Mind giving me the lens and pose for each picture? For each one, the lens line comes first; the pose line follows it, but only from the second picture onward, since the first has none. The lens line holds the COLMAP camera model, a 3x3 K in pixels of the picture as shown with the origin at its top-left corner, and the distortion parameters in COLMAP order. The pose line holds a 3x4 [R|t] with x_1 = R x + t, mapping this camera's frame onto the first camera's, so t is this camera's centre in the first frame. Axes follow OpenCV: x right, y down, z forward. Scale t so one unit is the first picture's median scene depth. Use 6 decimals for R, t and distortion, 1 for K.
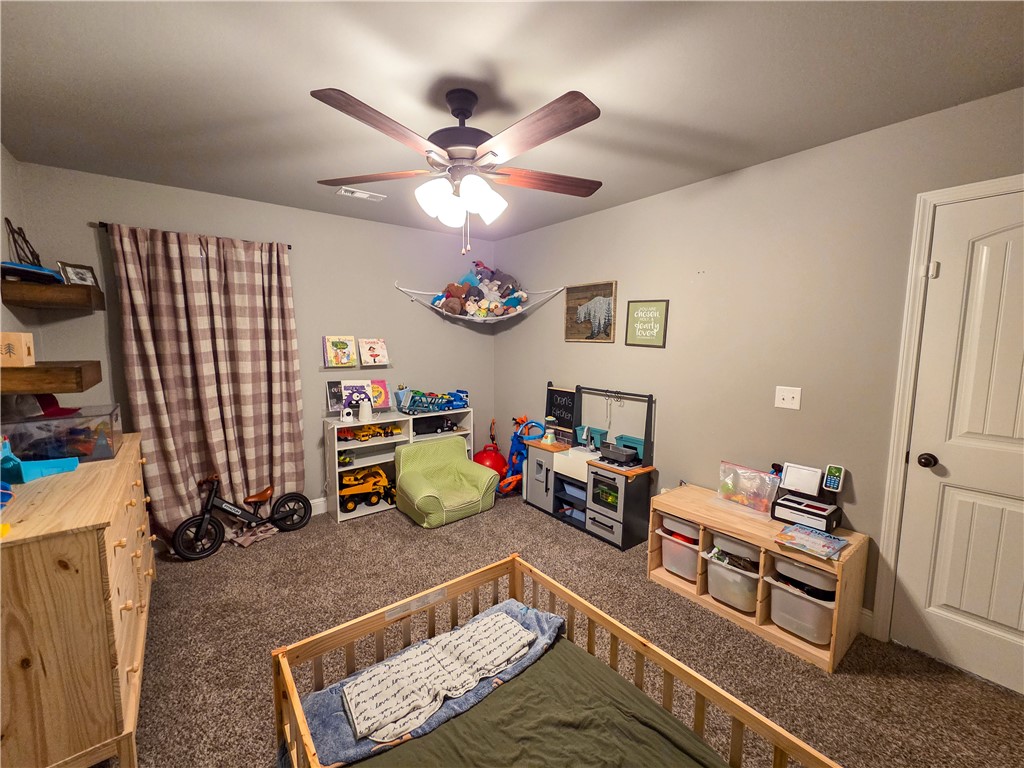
lens RADIAL K [[417.2, 0, 503.5], [0, 417.2, 382.8], [0, 0, 1]] dist [0.001698, -0.000120]
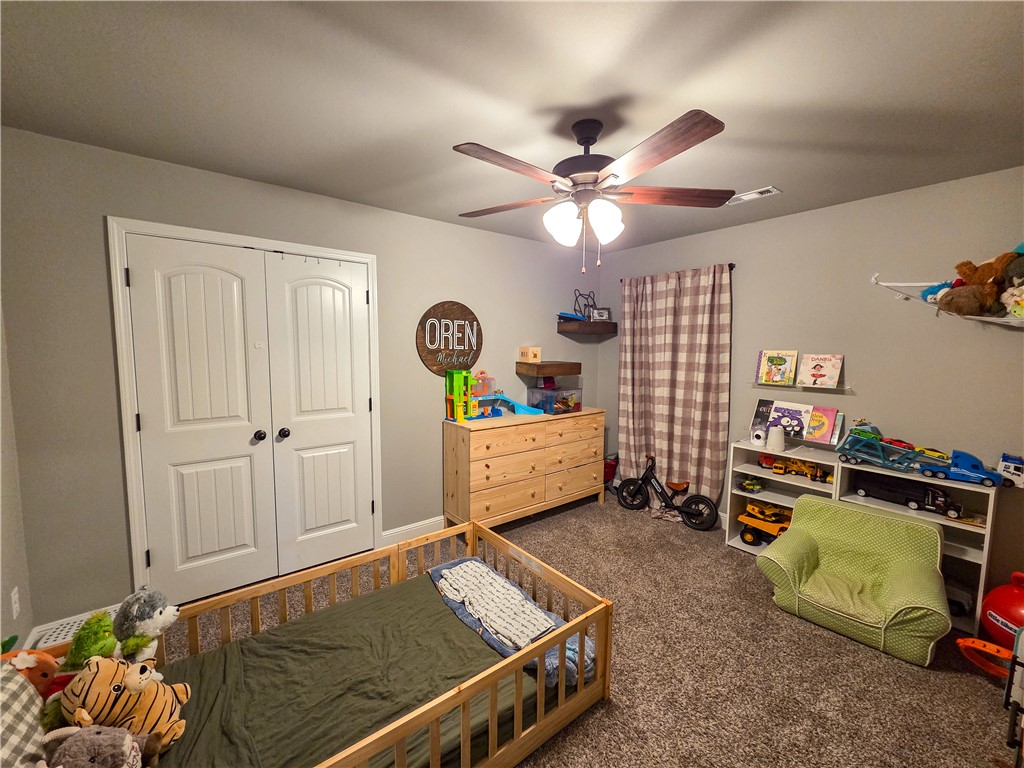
lens RADIAL K [[417.2, 0, 503.5], [0, 417.2, 382.8], [0, 0, 1]] dist [0.001698, -0.000120]
pose [[0.006079, 0.090564, -0.995872, 0.513094], [-0.111874, 0.989700, 0.089320, -0.060126], [0.993704, 0.110869, 0.016148, 0.426927]]
